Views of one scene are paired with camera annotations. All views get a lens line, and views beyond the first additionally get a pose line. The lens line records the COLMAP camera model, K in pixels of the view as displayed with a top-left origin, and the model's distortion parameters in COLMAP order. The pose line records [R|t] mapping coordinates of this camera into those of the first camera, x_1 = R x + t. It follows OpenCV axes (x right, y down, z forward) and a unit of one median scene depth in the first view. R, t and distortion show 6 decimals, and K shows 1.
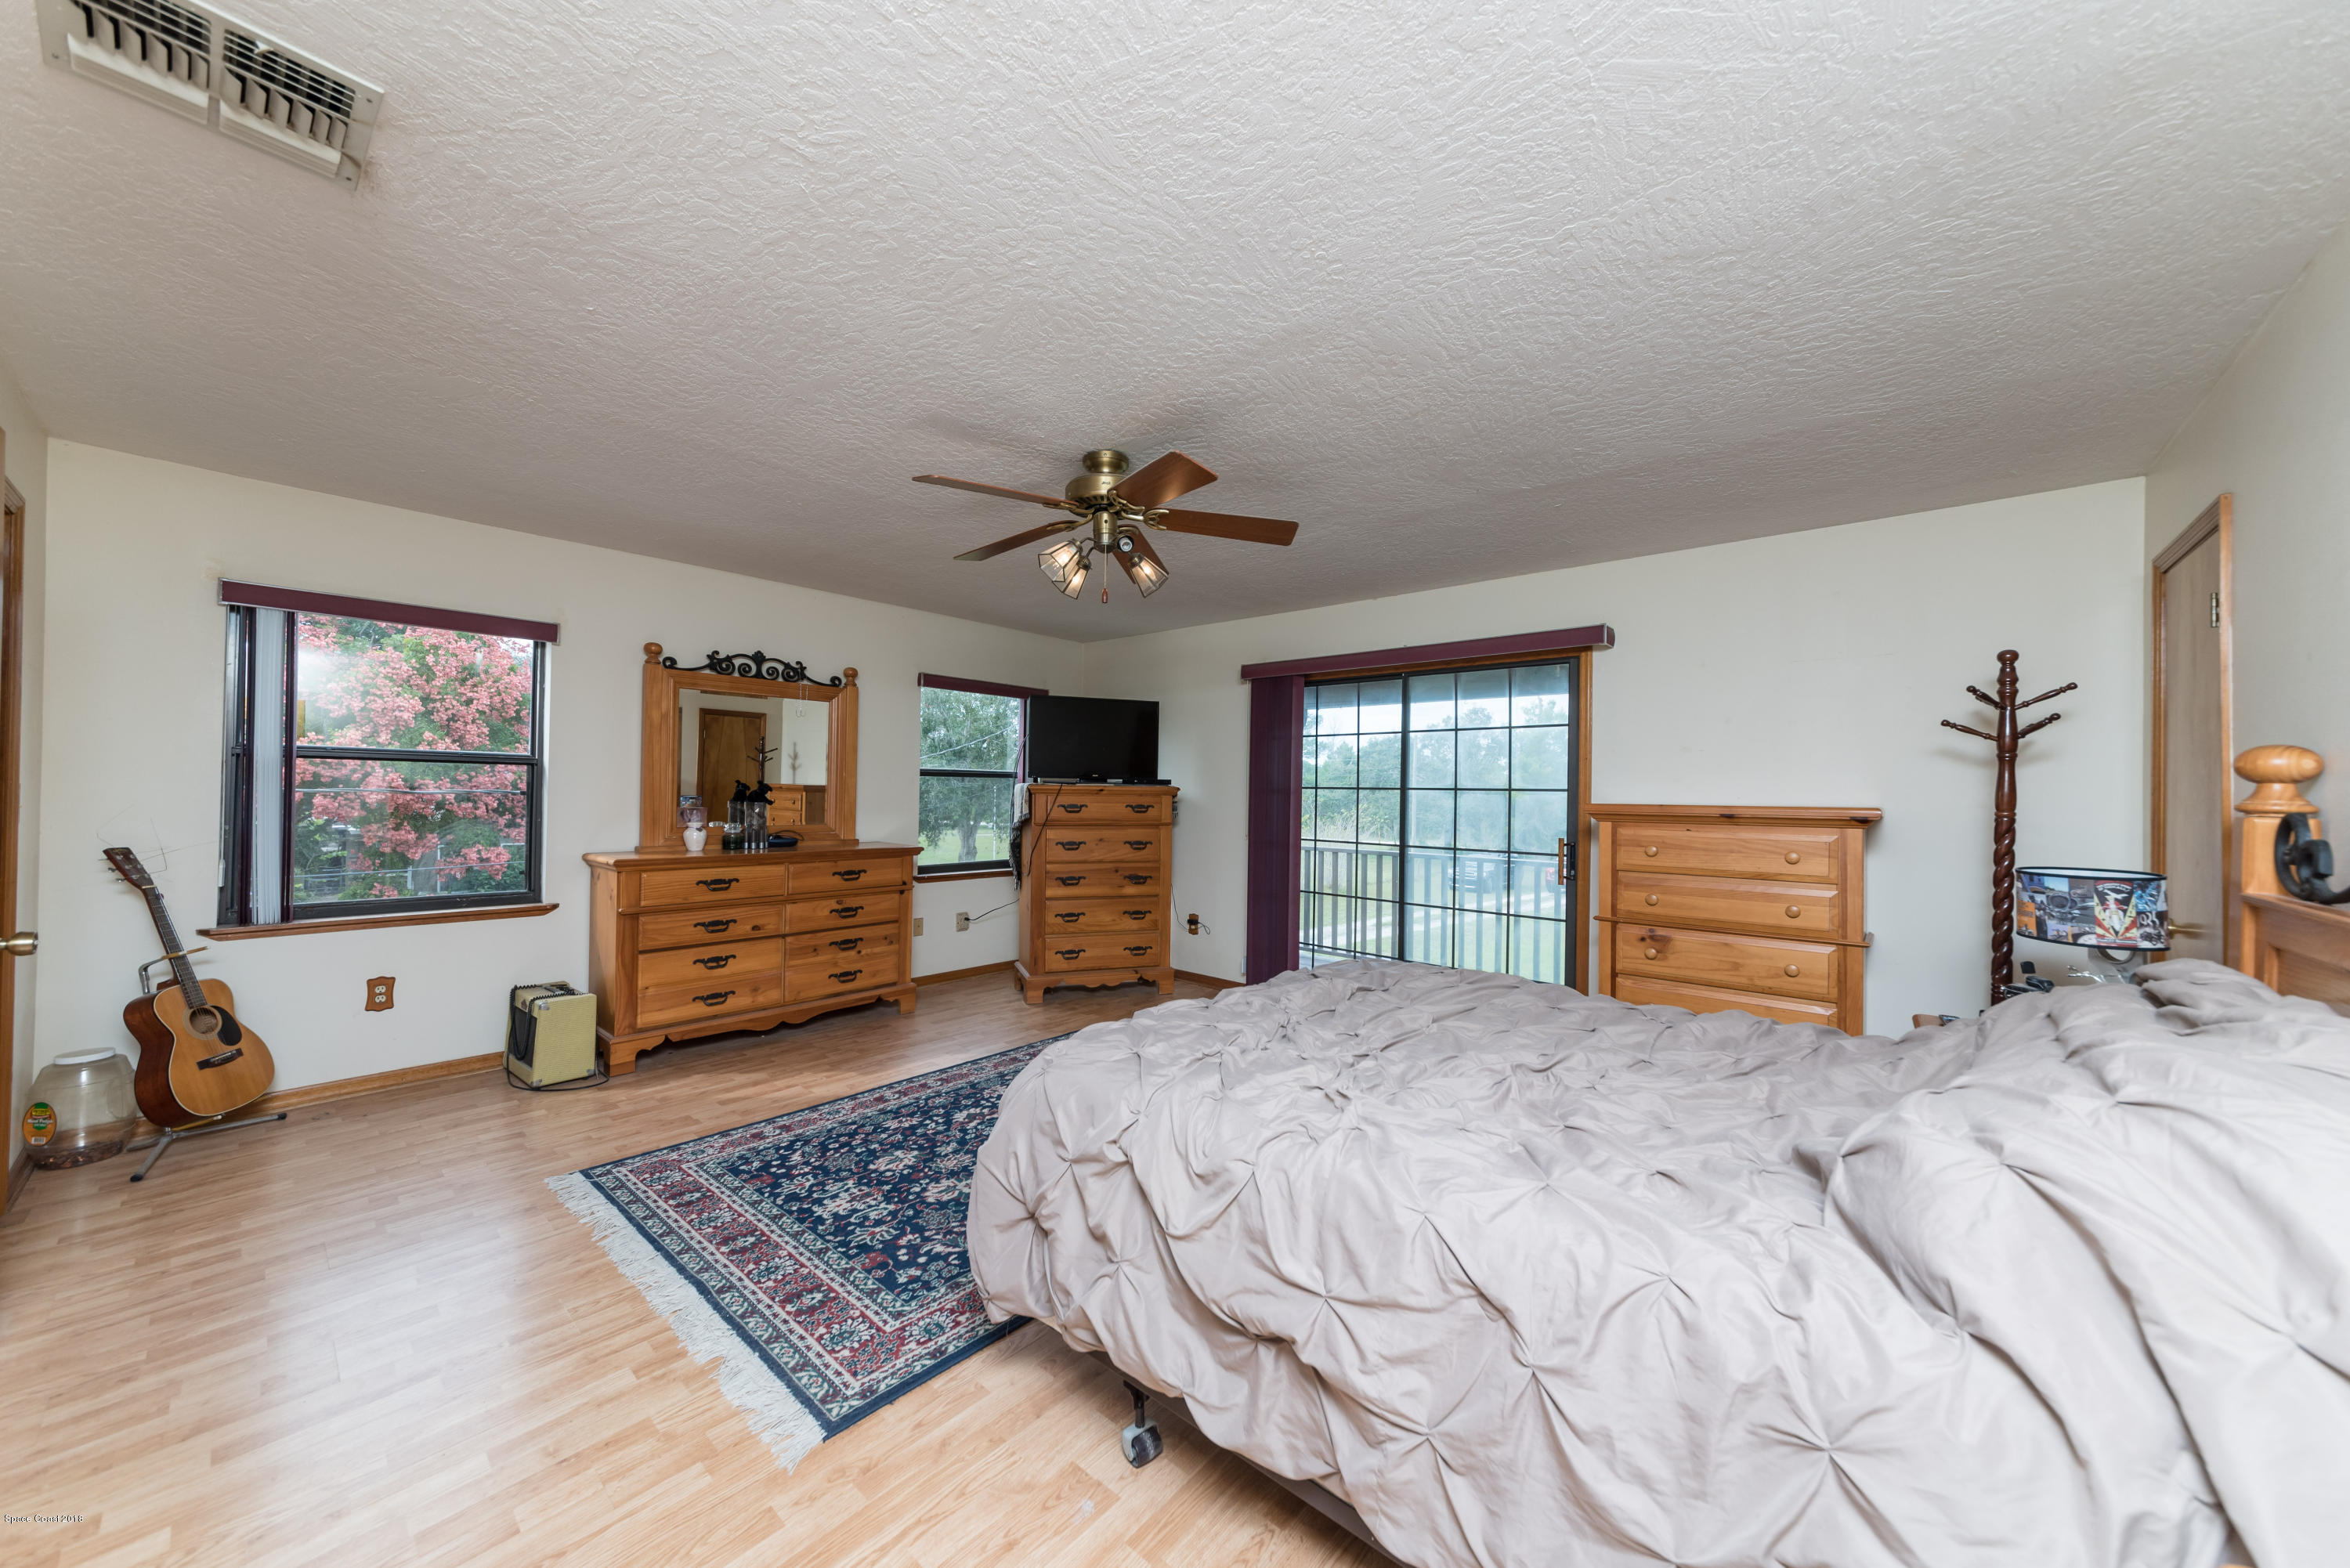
lens RADIAL K [[818.5, 0, 1180.5], [0, 818.5, 788.6], [0, 0, 1]] dist [-0.002340, -0.000408]
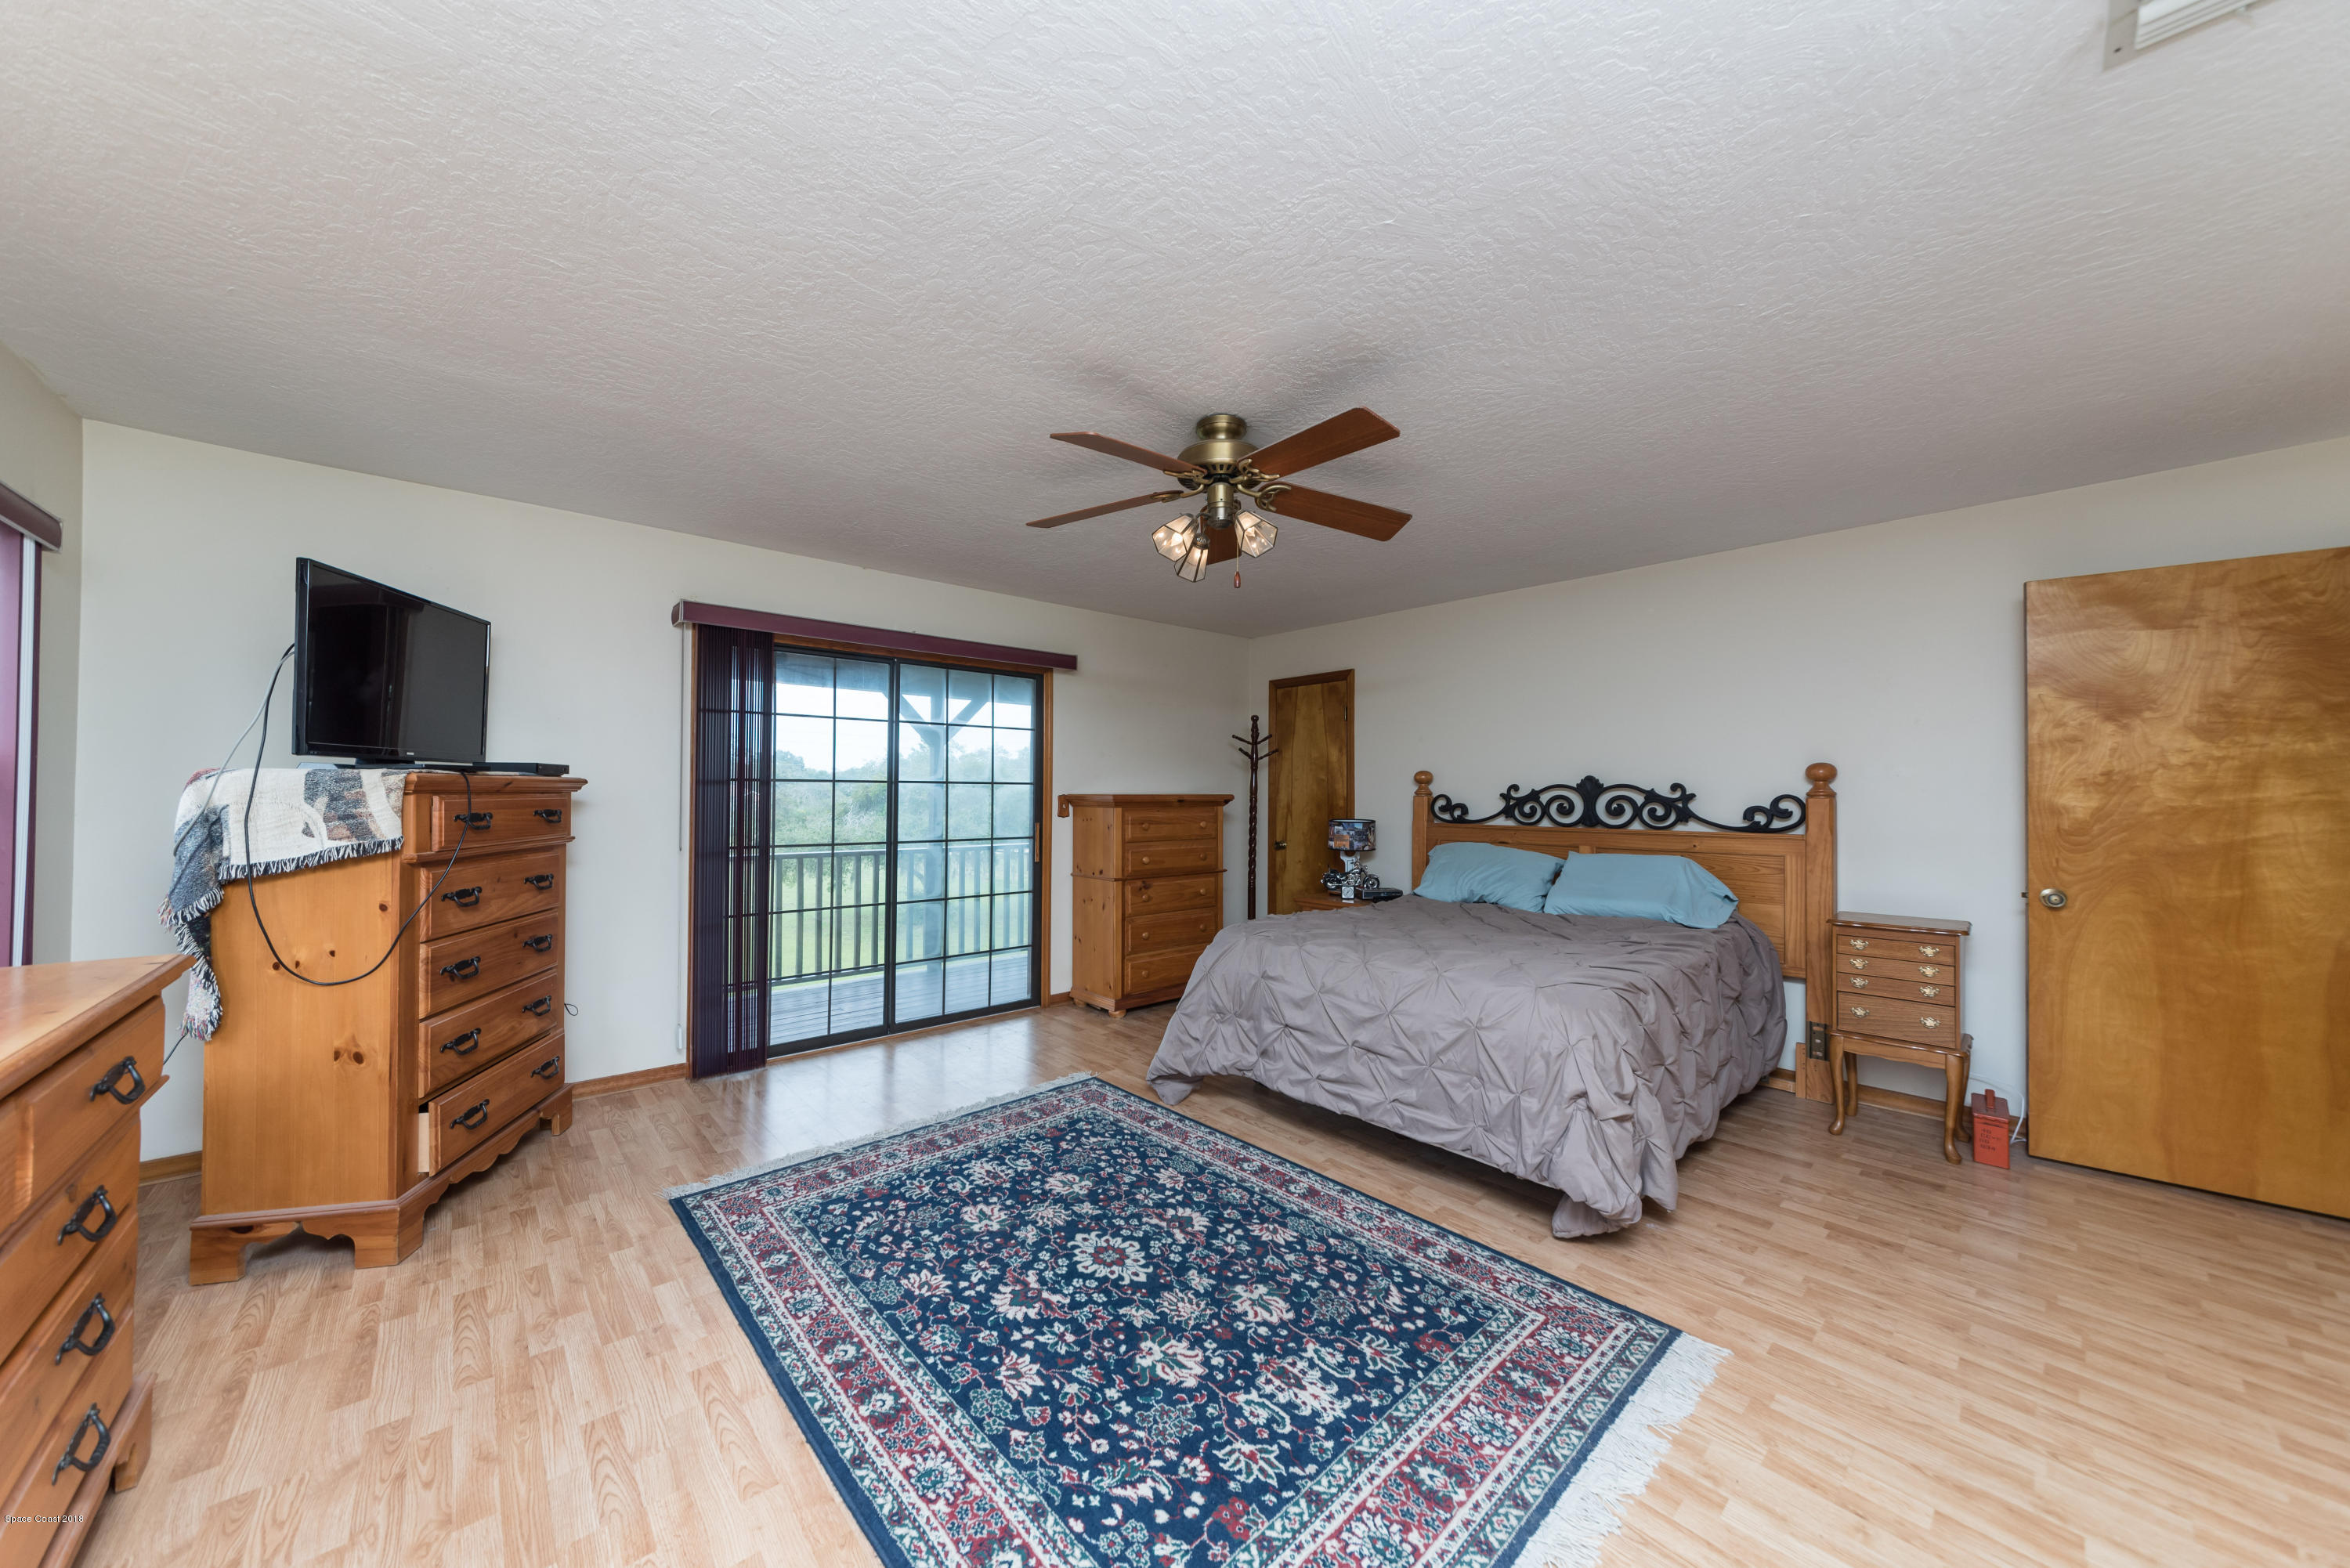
lens RADIAL K [[818.5, 0, 1157.0], [0, 818.5, 780.4], [0, 0, 1]] dist [-0.002340, -0.000408]
pose [[0.140442, -0.001033, 0.990088, -0.904236], [-0.009061, 0.999956, 0.002328, -0.009530], [-0.990047, -0.009298, 0.140426, 0.838570]]
